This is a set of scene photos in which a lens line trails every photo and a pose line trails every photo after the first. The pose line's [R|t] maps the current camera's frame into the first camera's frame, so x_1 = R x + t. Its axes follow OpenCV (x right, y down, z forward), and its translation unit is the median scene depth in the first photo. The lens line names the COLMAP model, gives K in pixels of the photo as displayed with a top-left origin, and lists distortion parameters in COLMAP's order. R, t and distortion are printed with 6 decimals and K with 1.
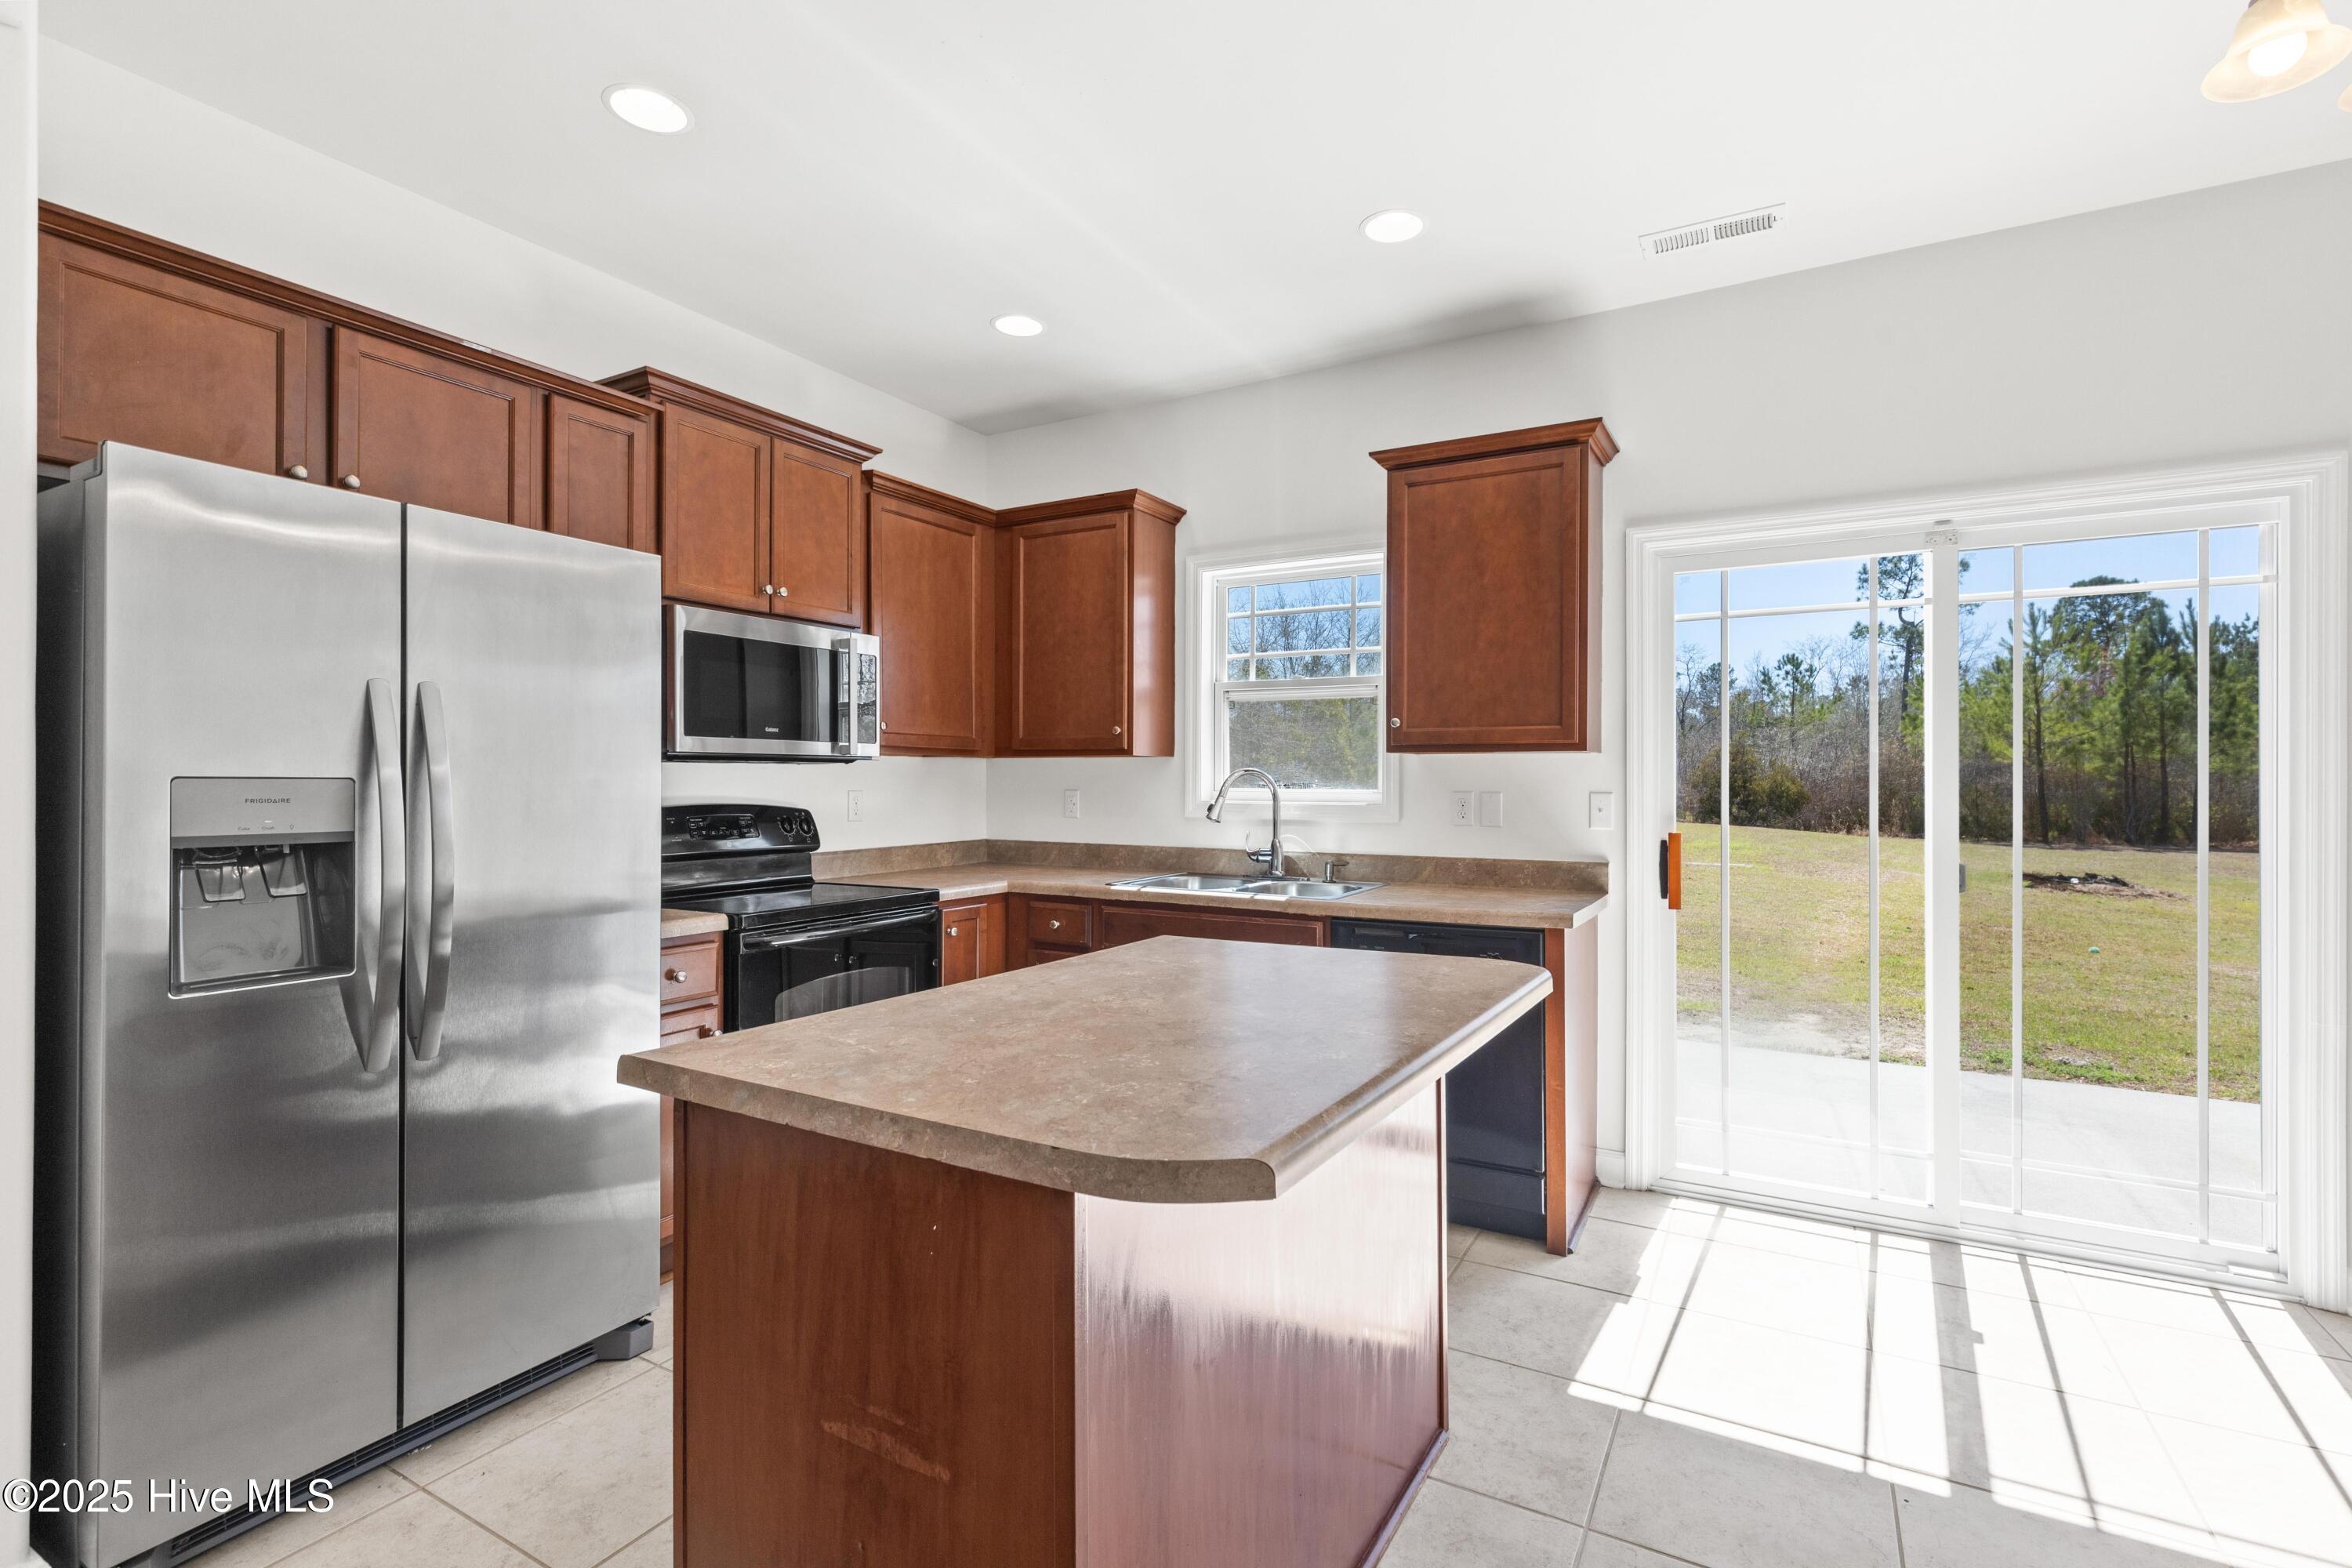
lens RADIAL K [[1089.5, 0, 1181.8], [0, 1089.5, 777.3], [0, 0, 1]] dist [-0.000906, 0.000147]
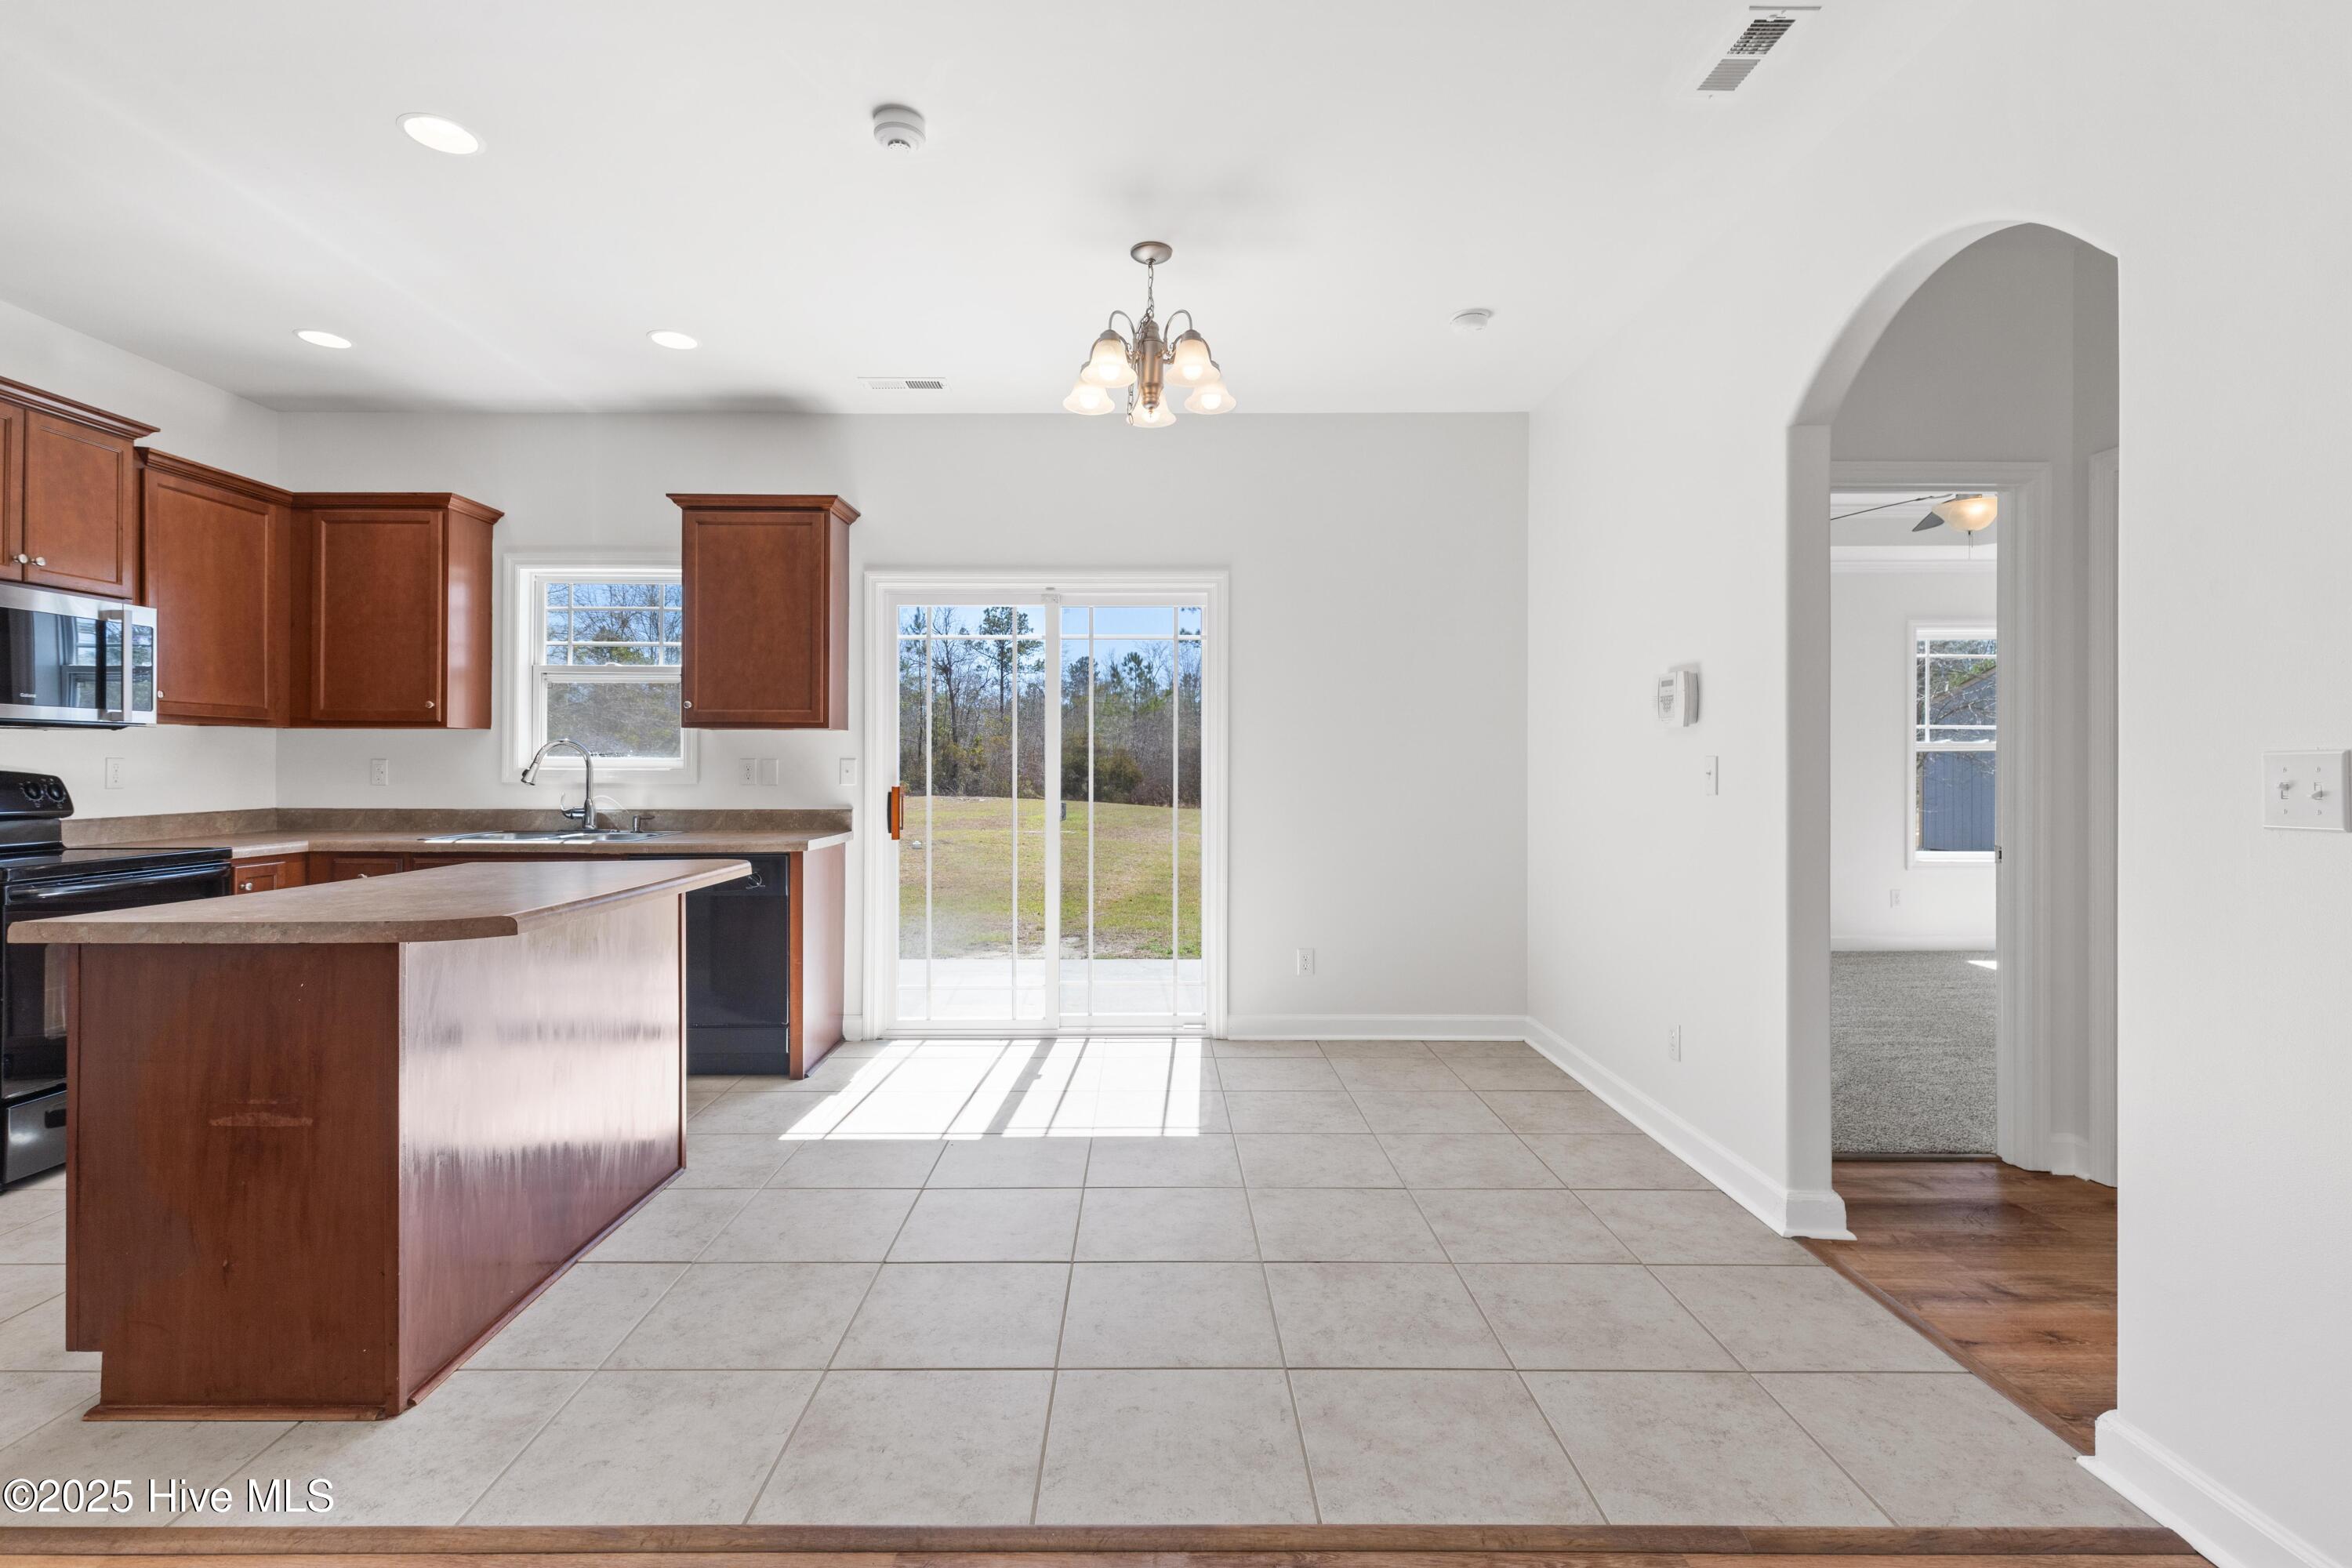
lens RADIAL K [[1089.5, 0, 1159.3], [0, 1089.5, 756.6], [0, 0, 1]] dist [-0.000906, 0.000147]
pose [[0.863424, 0.002478, 0.504474, 0.026935], [-0.001055, 0.999995, -0.003106, 0.015155], [-0.504479, 0.002150, 0.863422, -0.399619]]
